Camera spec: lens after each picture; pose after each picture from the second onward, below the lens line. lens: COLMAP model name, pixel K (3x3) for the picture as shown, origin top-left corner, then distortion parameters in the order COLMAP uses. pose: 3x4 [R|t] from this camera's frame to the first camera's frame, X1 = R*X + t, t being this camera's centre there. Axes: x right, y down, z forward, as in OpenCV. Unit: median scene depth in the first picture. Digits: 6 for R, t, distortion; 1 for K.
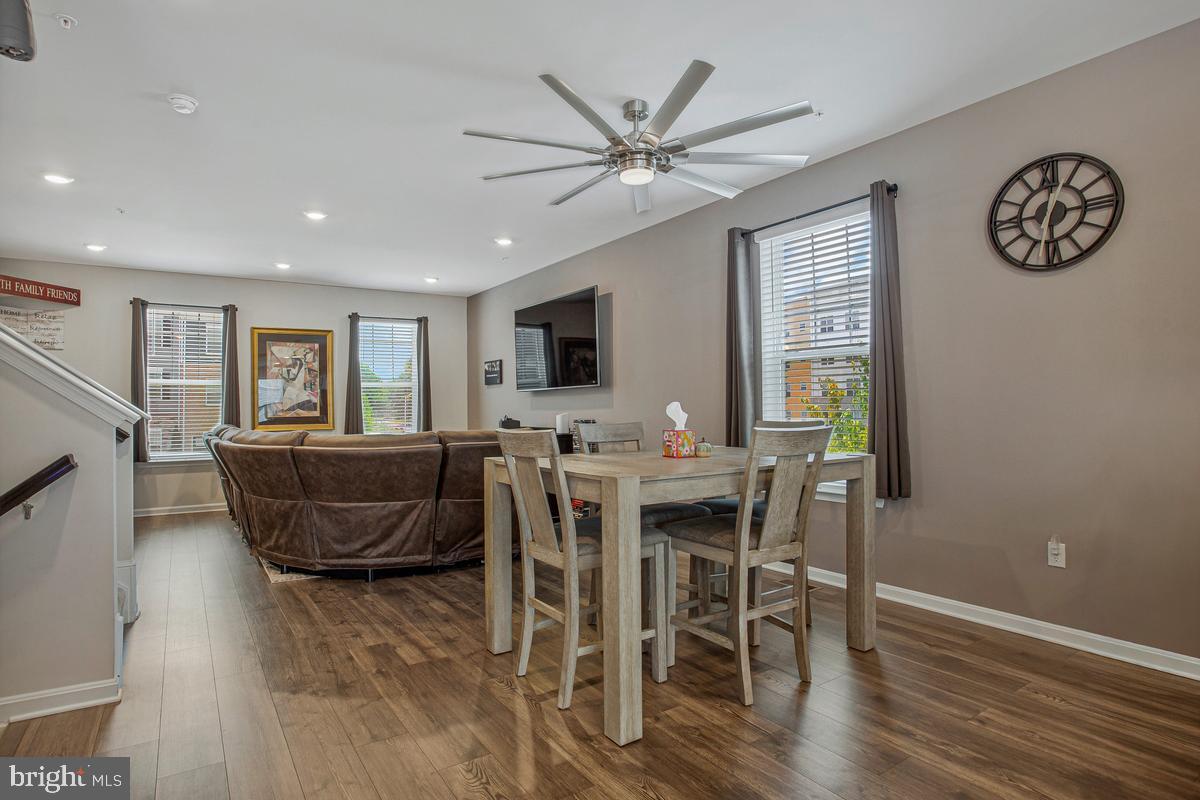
lens RADIAL K [[615.9, 0, 591.4], [0, 615.9, 397.4], [0, 0, 1]] dist [-0.055794, 0.026350]
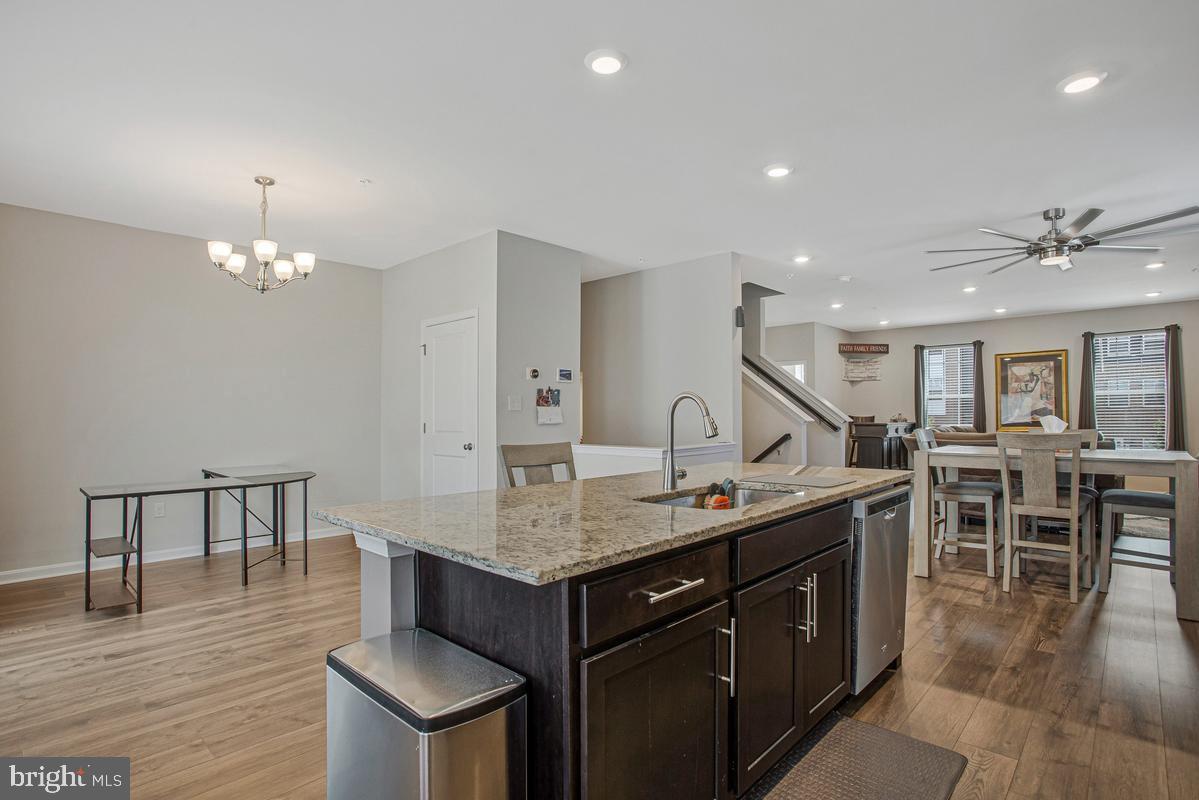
lens RADIAL K [[591.0, 0, 601.3], [0, 591.0, 402.3], [0, 0, 1]] dist [-0.014644, 0.001046]
pose [[0.230294, -0.010547, -0.973064, 0.932674], [0.016521, 0.999840, -0.006927, -0.025696], [0.972981, -0.014481, 0.230432, -0.291268]]
